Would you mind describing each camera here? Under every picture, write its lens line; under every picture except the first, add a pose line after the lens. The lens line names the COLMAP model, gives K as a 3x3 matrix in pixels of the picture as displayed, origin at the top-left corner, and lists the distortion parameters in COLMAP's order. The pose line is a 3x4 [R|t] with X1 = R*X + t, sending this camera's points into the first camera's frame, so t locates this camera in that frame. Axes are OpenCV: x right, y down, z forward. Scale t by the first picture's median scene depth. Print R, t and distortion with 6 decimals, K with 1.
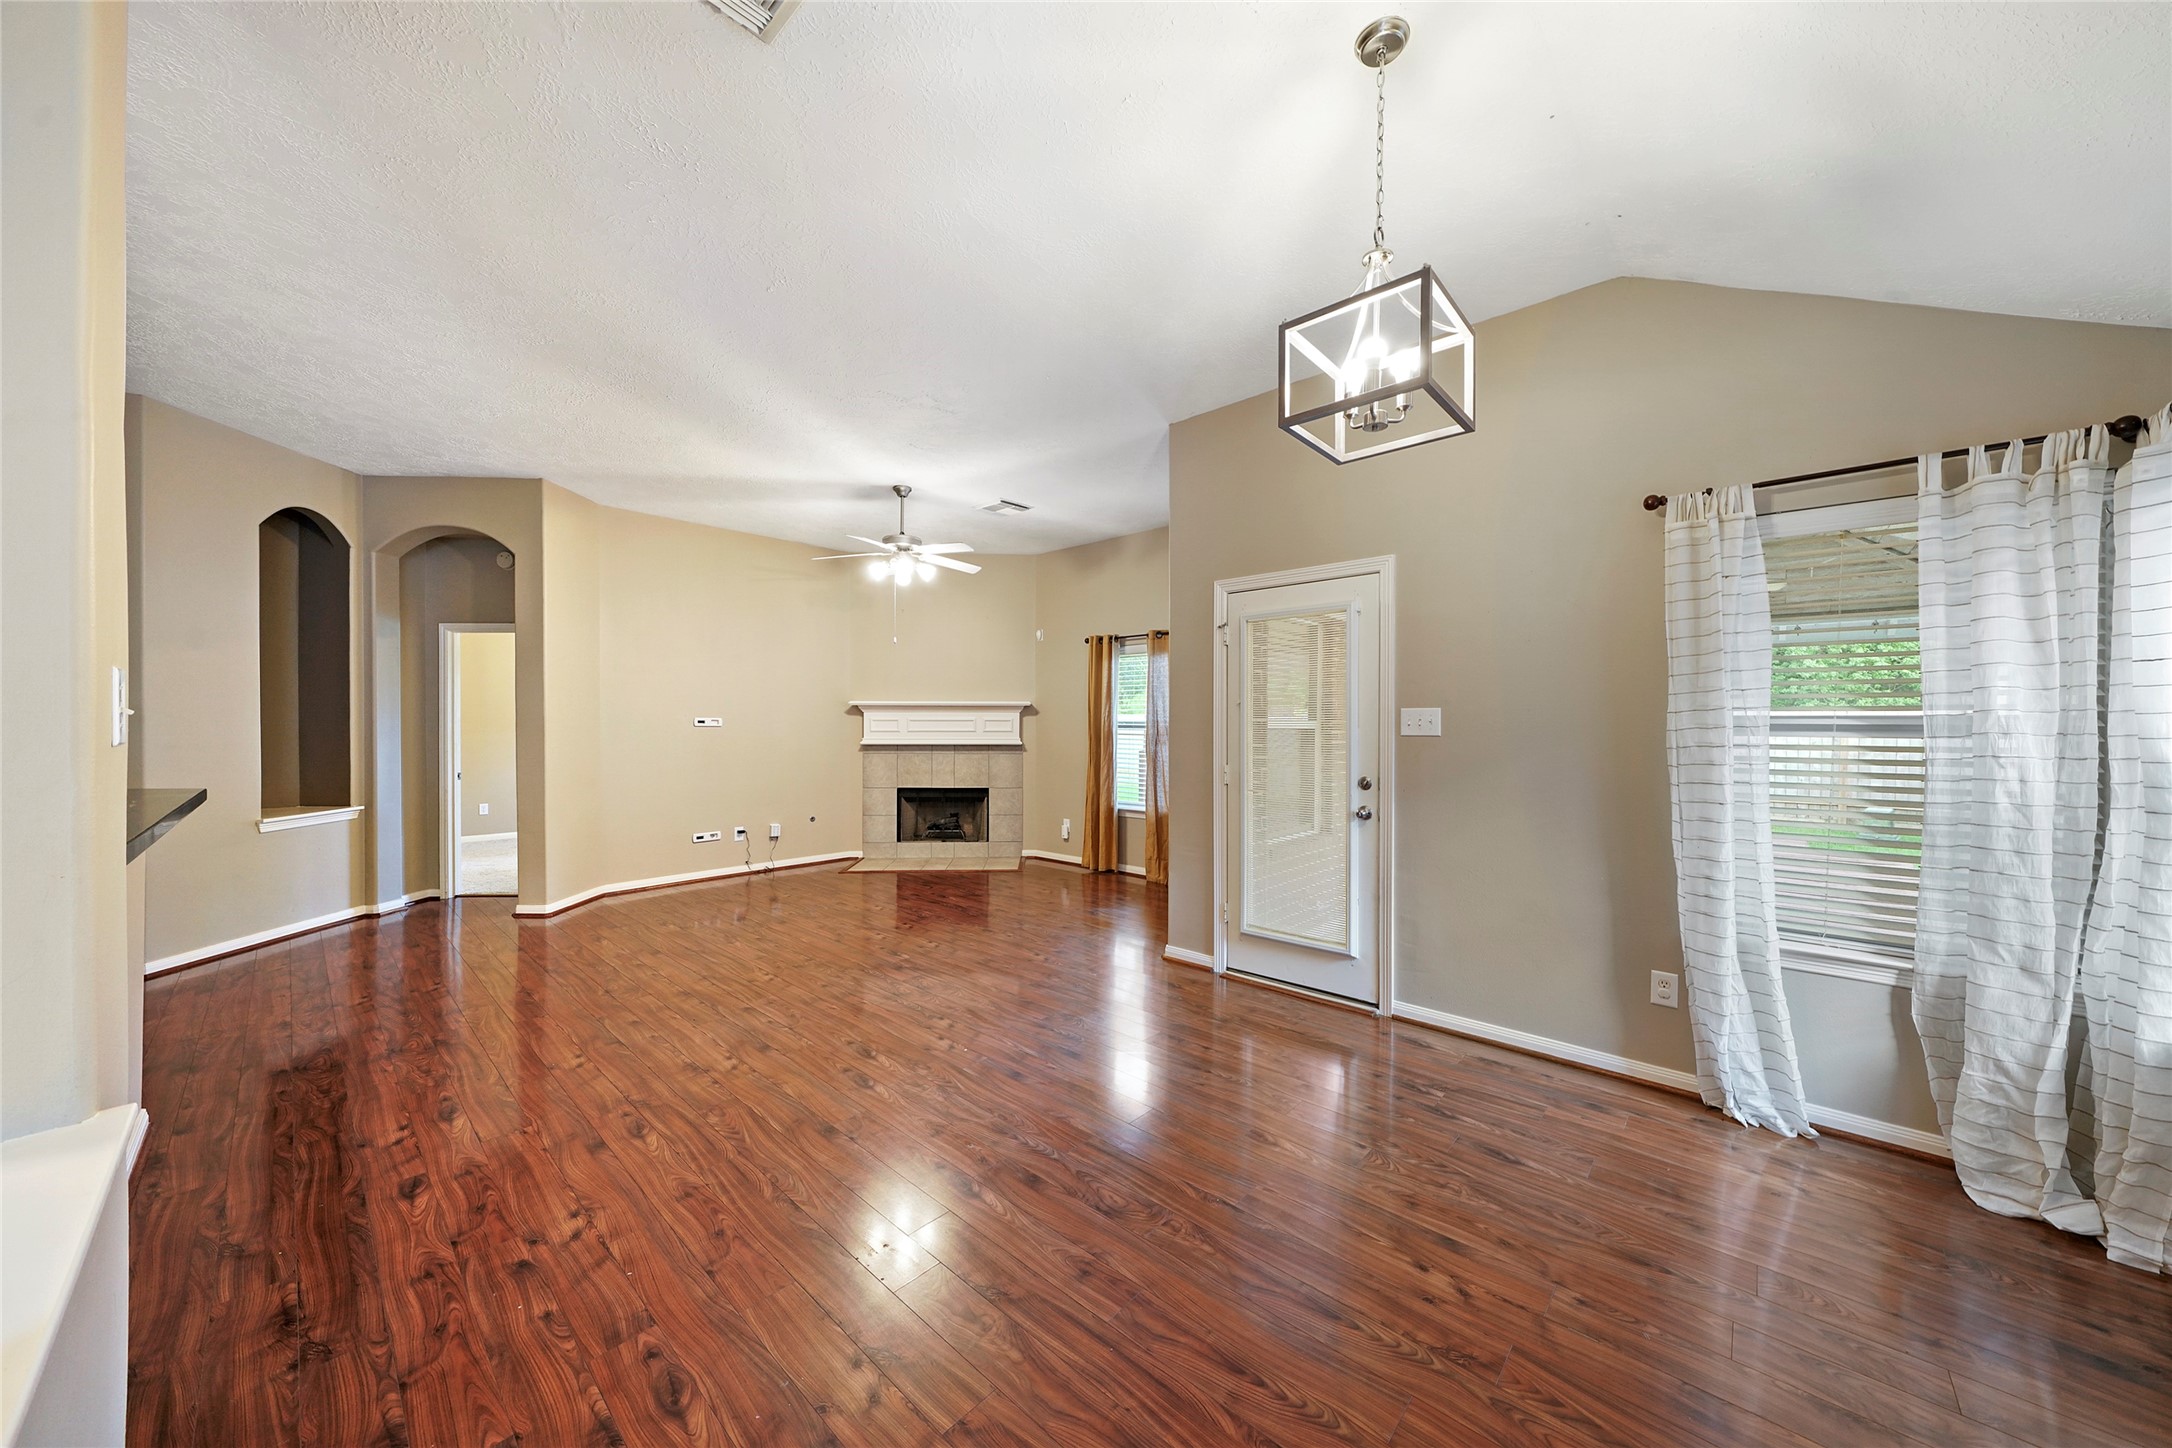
lens RADIAL K [[739.9, 0, 1072.6], [0, 739.9, 727.4], [0, 0, 1]] dist [-0.000161, -0.000930]
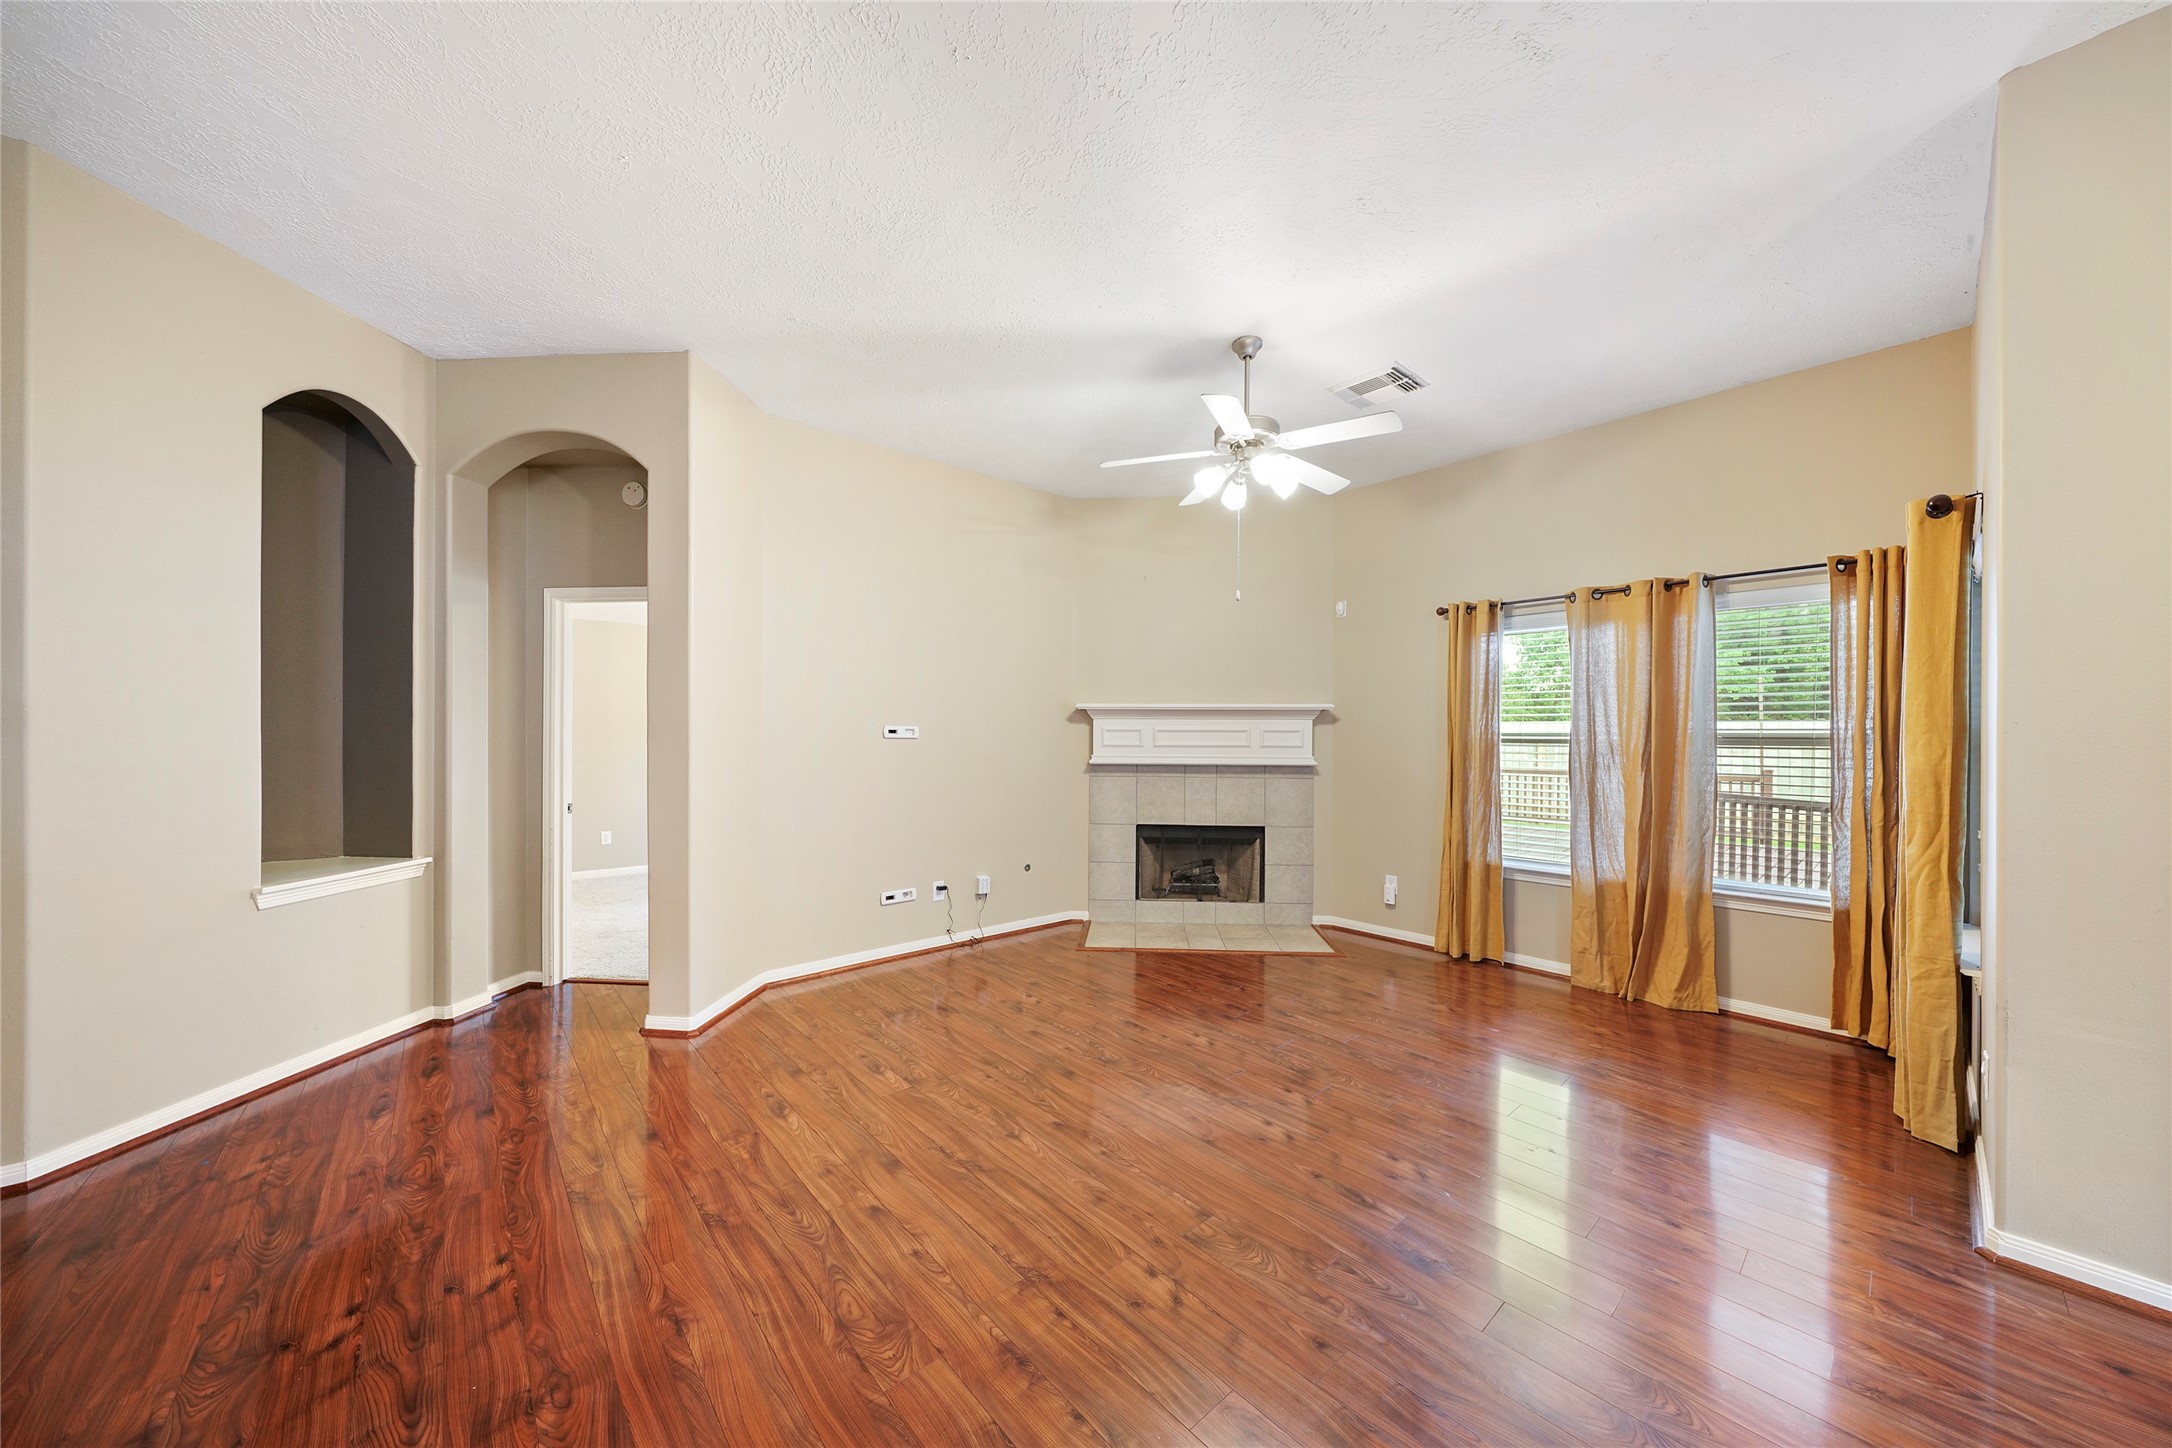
lens RADIAL K [[739.9, 0, 1076.8], [0, 739.9, 732.8], [0, 0, 1]] dist [-0.000161, -0.000930]
pose [[0.993991, 0.002719, -0.109427, -0.310755], [-0.003666, 0.999958, -0.008450, -0.001115], [0.109399, 0.008800, 0.993959, 0.401122]]
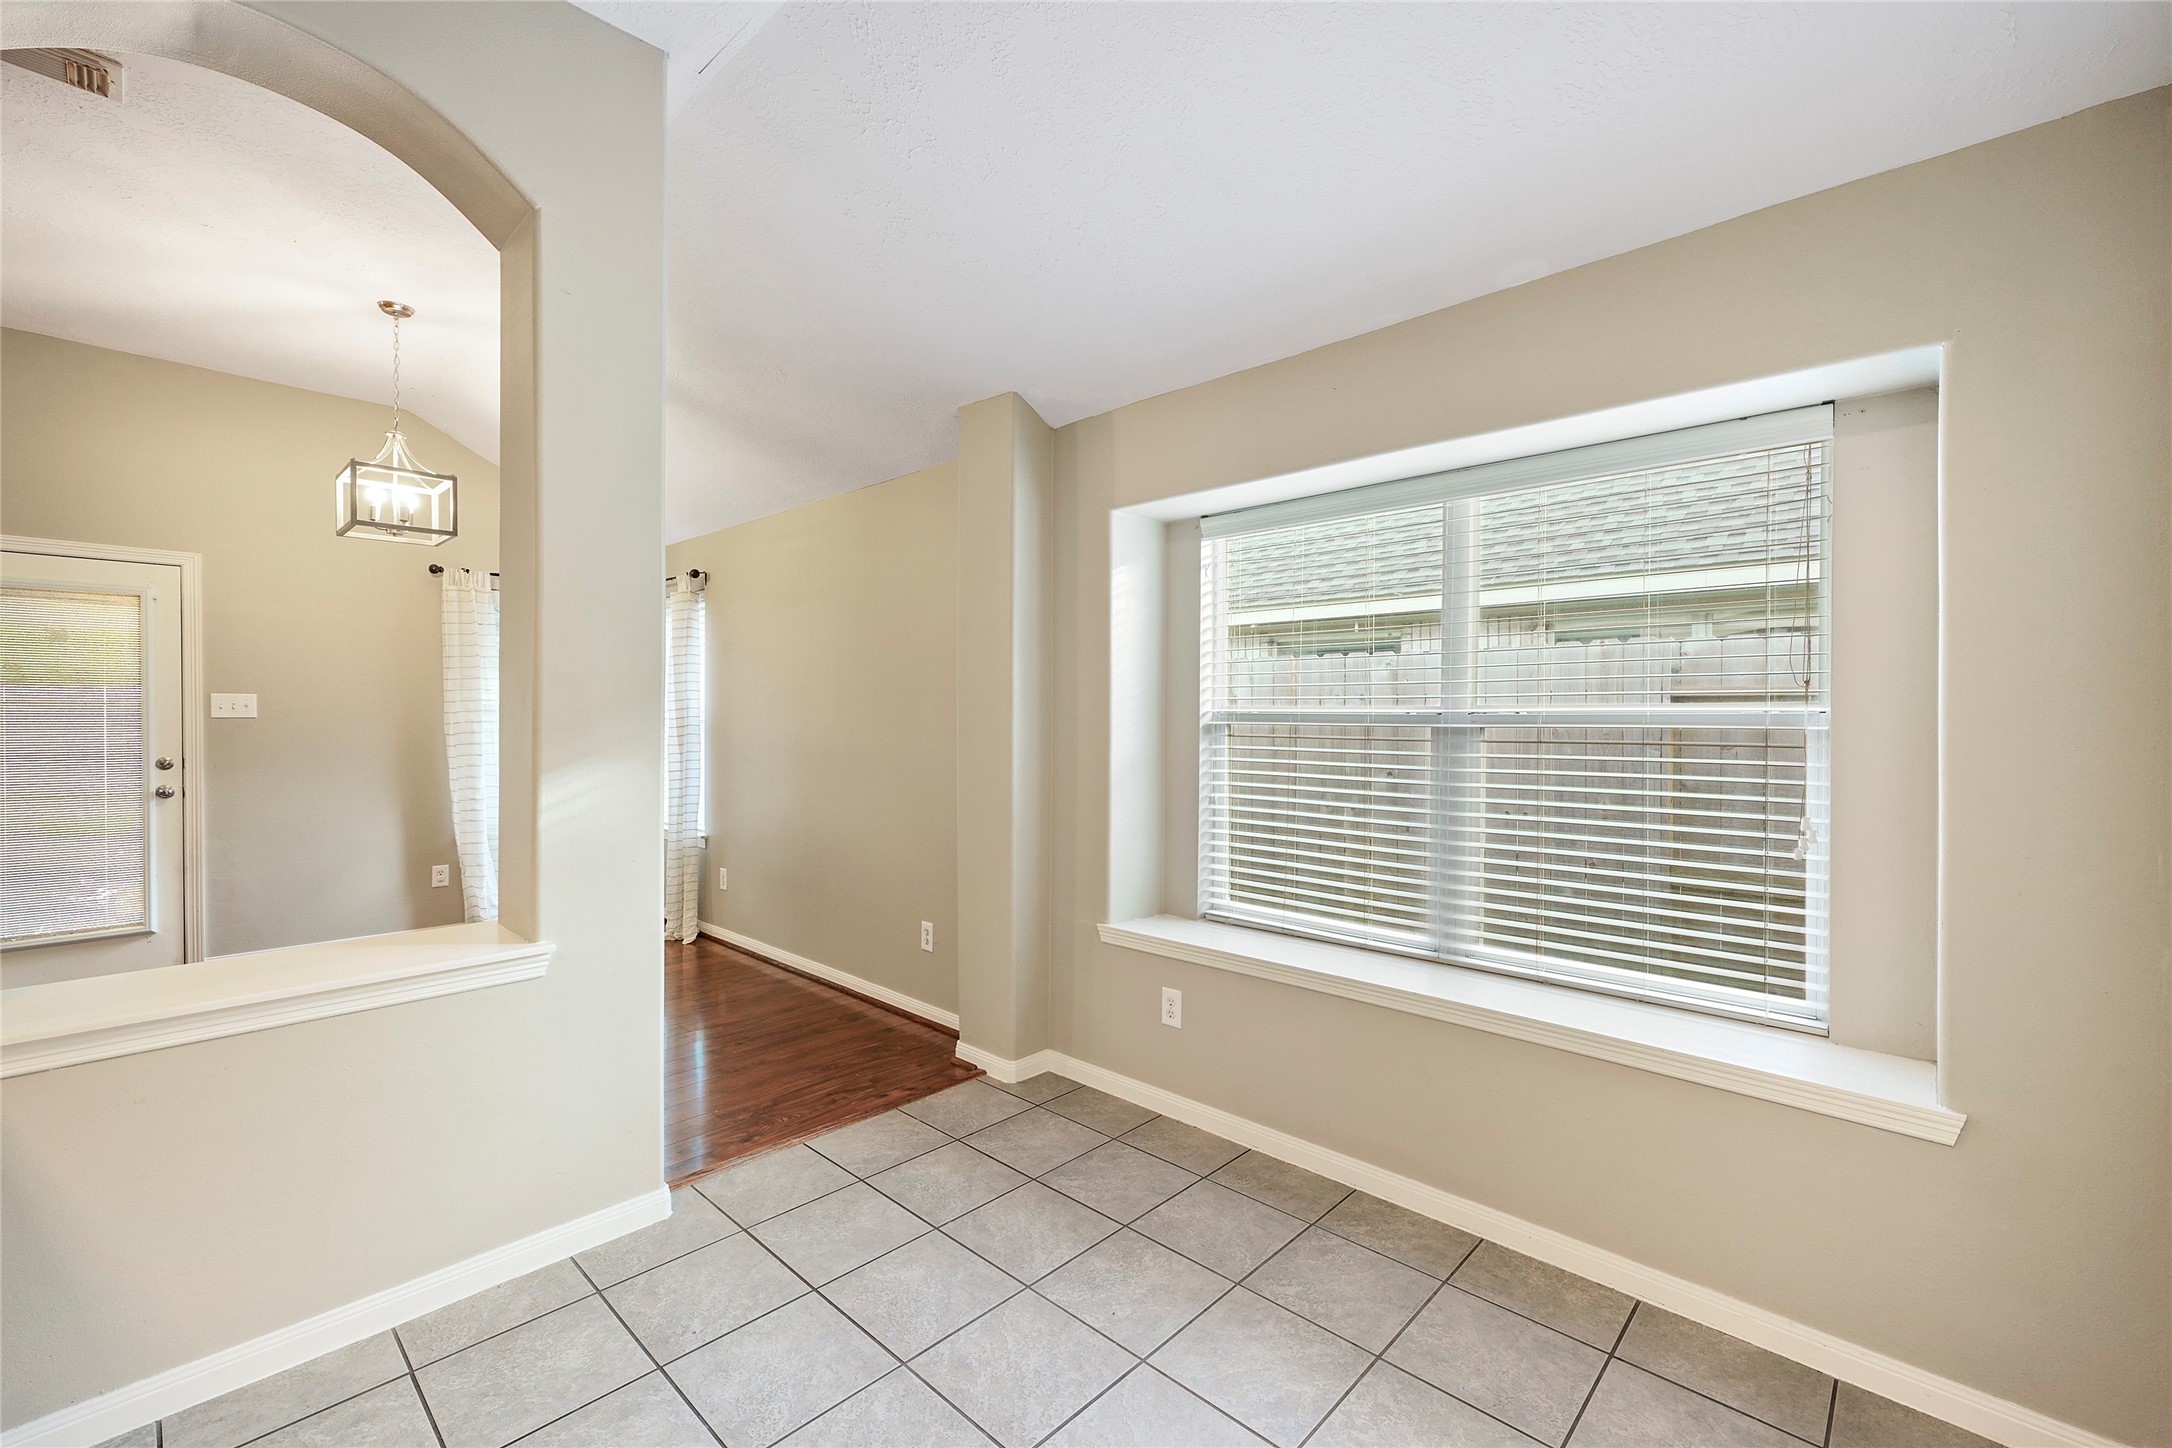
lens RADIAL K [[908.4, 0, 1103.3], [0, 908.4, 724.1], [0, 0, 1]] dist [0.006053, -0.000759]
pose [[0.017641, -0.014002, 0.999746, -0.590358], [-0.003884, 0.999893, 0.014073, -0.002721], [-0.999837, -0.004131, 0.017585, -0.238975]]
